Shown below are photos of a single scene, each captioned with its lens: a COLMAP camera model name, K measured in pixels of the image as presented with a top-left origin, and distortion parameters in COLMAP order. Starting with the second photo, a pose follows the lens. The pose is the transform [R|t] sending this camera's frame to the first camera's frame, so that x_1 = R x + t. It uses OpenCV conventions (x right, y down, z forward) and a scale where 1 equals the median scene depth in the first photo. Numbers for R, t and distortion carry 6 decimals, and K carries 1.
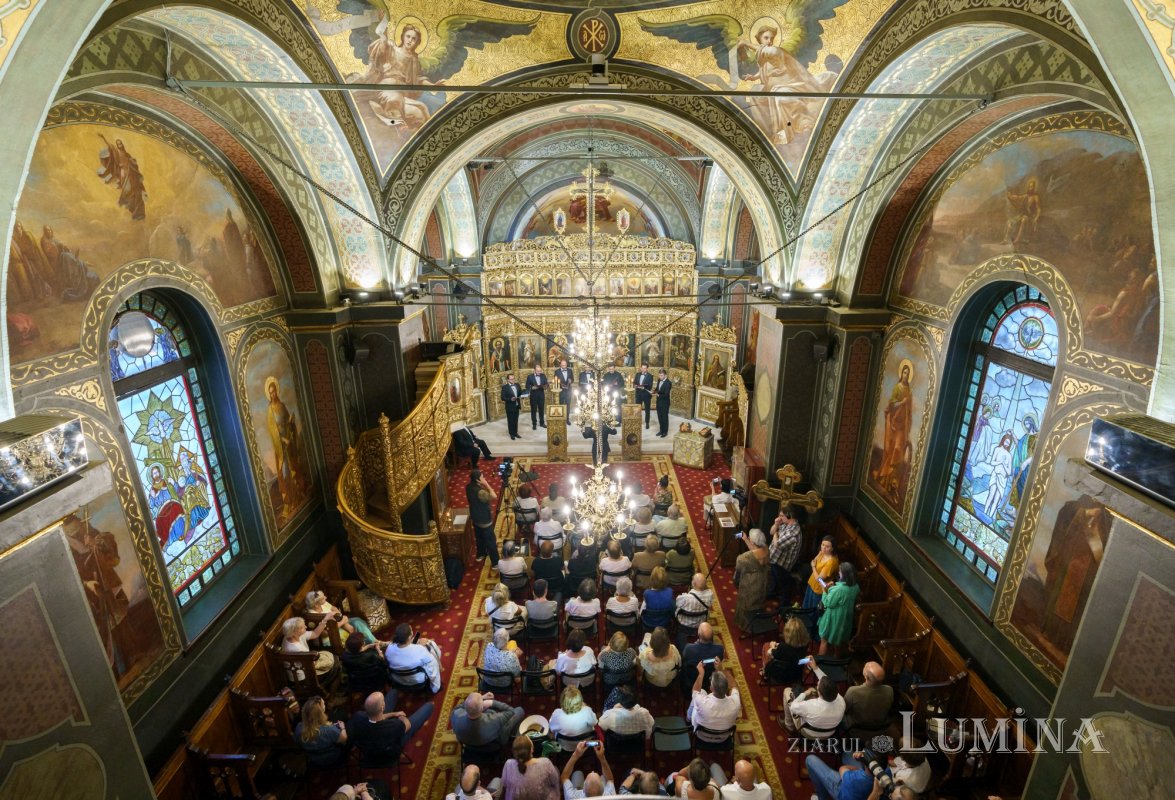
lens RADIAL K [[558.4, 0, 607.5], [0, 558.4, 403.8], [0, 0, 1]] dist [-0.018035, 0.000808]
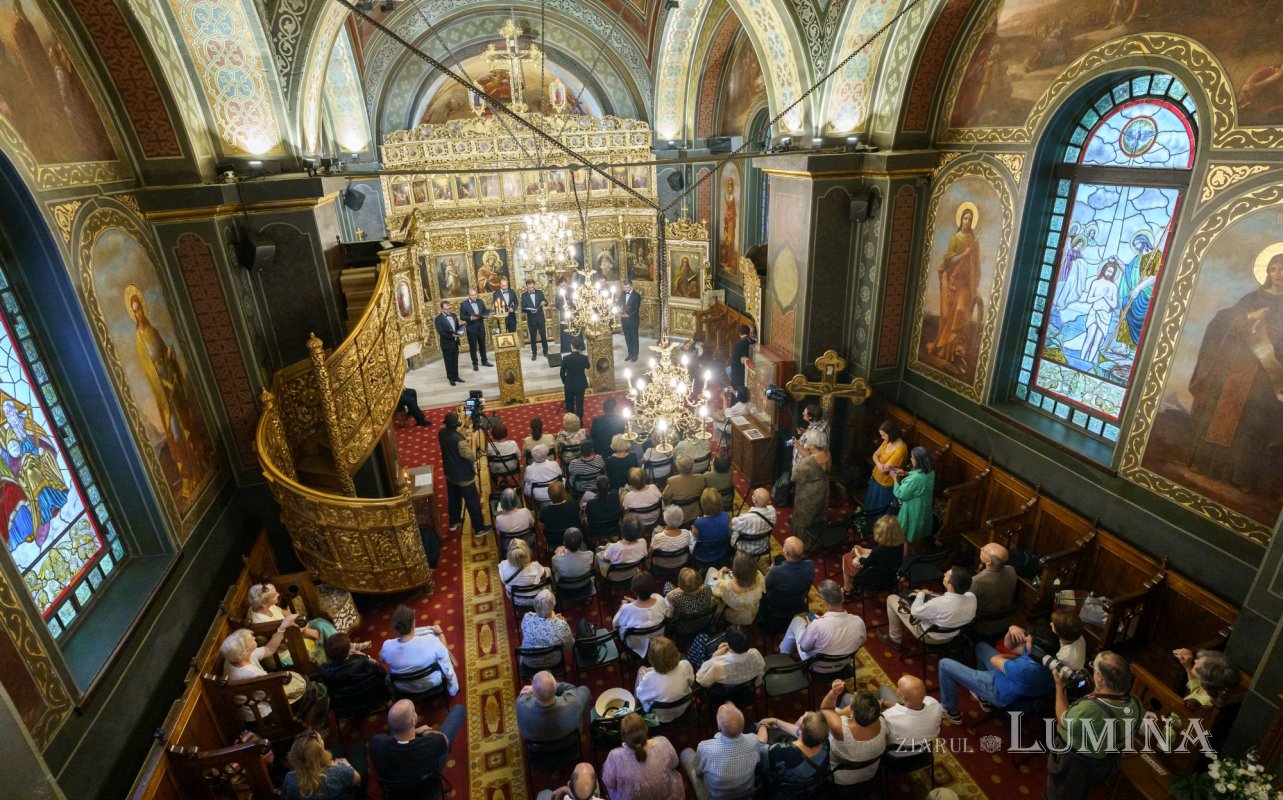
lens RADIAL K [[632.2, 0, 641.5], [0, 632.2, 400.0], [0, 0, 1]] dist [-0.024874, 0.010799]
pose [[0.970737, -0.126279, 0.204261, -0.178254], [0.112427, 0.990586, 0.078103, 0.087061], [-0.212201, -0.052853, 0.975796, 0.140167]]
